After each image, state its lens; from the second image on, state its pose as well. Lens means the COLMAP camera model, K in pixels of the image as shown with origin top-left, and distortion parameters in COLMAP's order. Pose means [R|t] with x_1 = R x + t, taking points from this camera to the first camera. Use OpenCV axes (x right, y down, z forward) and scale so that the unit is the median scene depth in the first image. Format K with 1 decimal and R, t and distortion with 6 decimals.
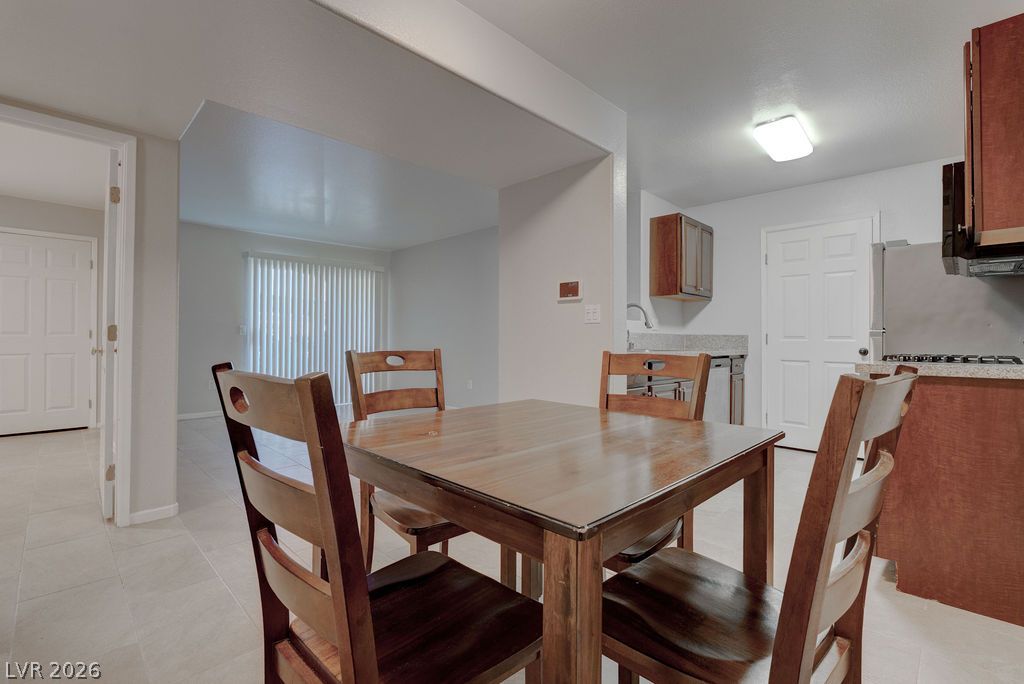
lens RADIAL K [[464.5, 0, 507.7], [0, 464.5, 336.0], [0, 0, 1]] dist [-0.015794, 0.001211]
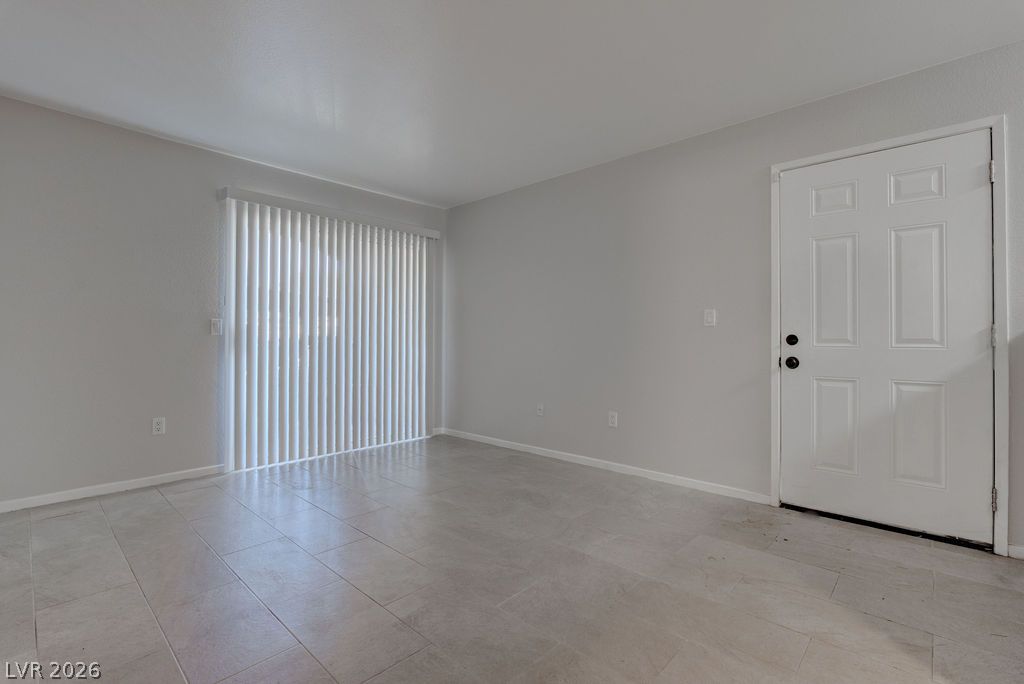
lens RADIAL K [[464.5, 0, 507.7], [0, 464.5, 336.0], [0, 0, 1]] dist [-0.015794, 0.001211]
pose [[0.999402, -0.001795, 0.034521, -0.318658], [0.001868, 0.999996, -0.002082, 0.000918], [-0.034517, 0.002145, 0.999402, 0.569890]]
